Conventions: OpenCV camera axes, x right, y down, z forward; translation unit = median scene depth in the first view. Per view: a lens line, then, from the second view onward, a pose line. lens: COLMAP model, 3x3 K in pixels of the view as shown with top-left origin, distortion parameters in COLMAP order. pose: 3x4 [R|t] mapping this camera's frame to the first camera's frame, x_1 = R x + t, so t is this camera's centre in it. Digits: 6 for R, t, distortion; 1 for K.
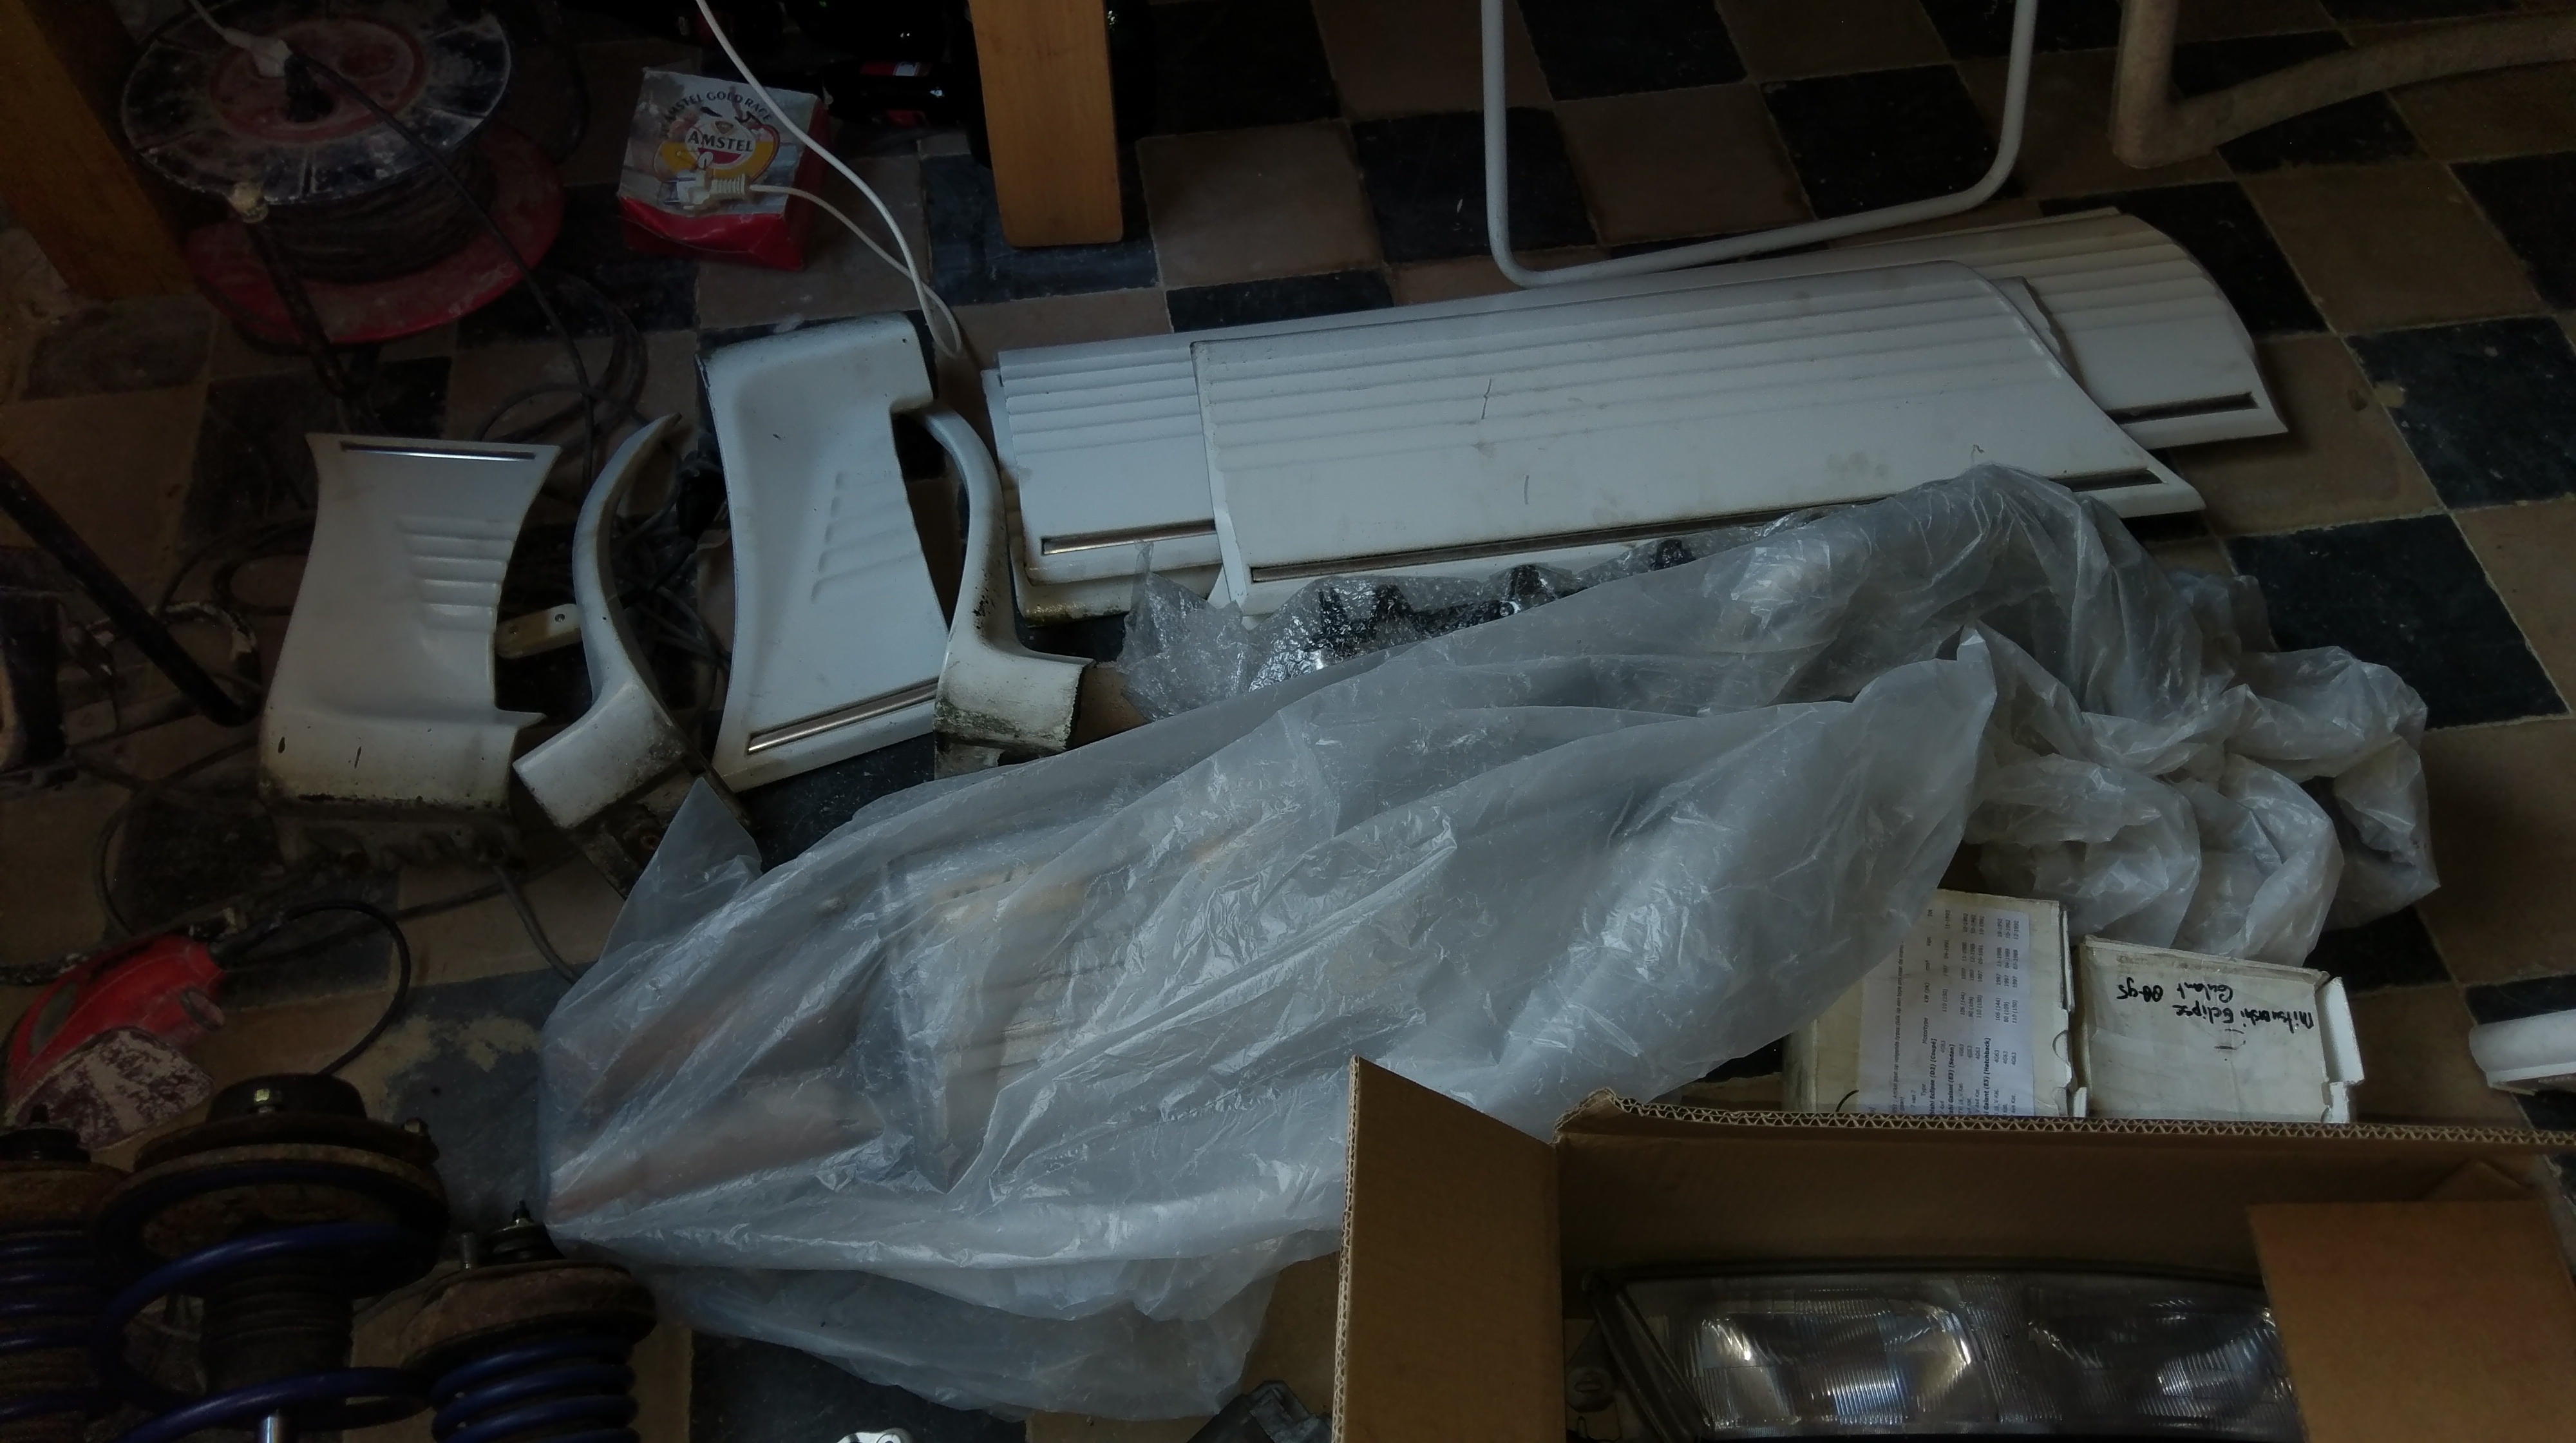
lens RADIAL K [[1936.6, 0, 1288.0], [0, 1936.6, 721.5], [0, 0, 1]] dist [0.018615, 0.000259]
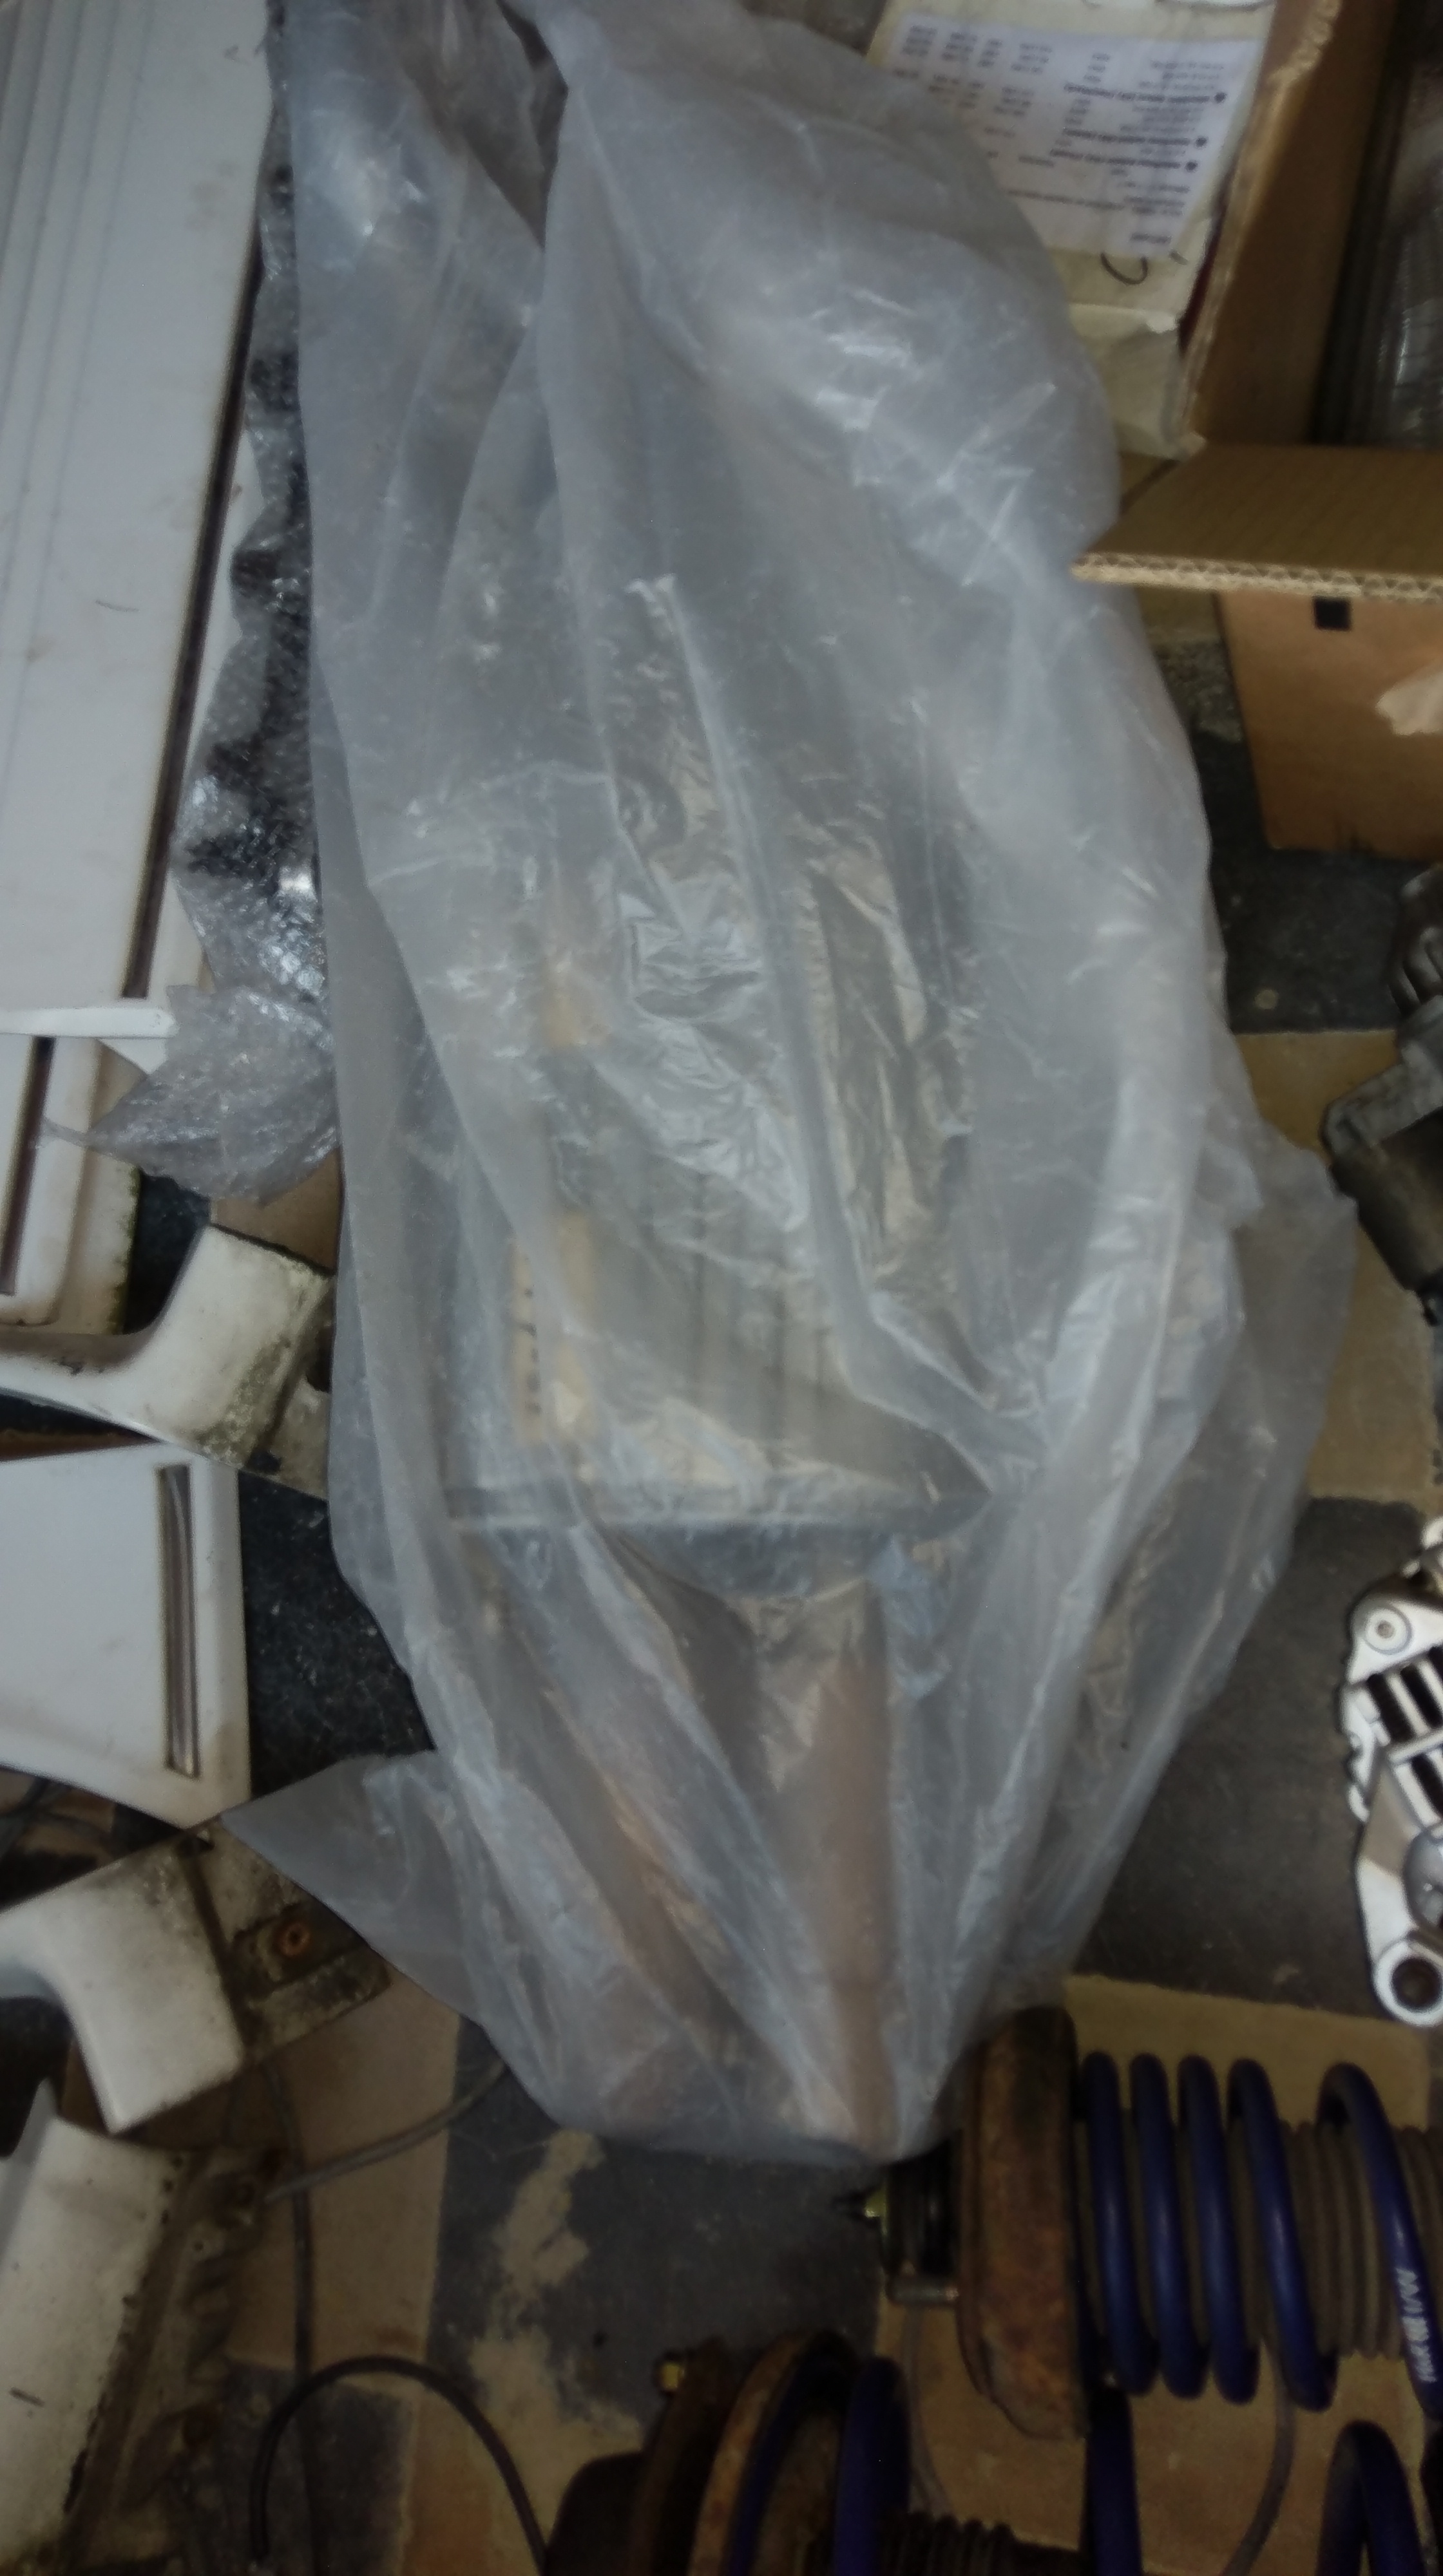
lens RADIAL K [[1880.6, 0, 721.5], [0, 1880.6, 1288.0], [0, 0, 1]] dist [0.073221, -0.066979]
pose [[0.231210, -0.960950, 0.152042, -0.203189], [0.943737, 0.259502, 0.204987, 0.011237], [-0.236437, 0.096093, 0.966883, 0.370607]]
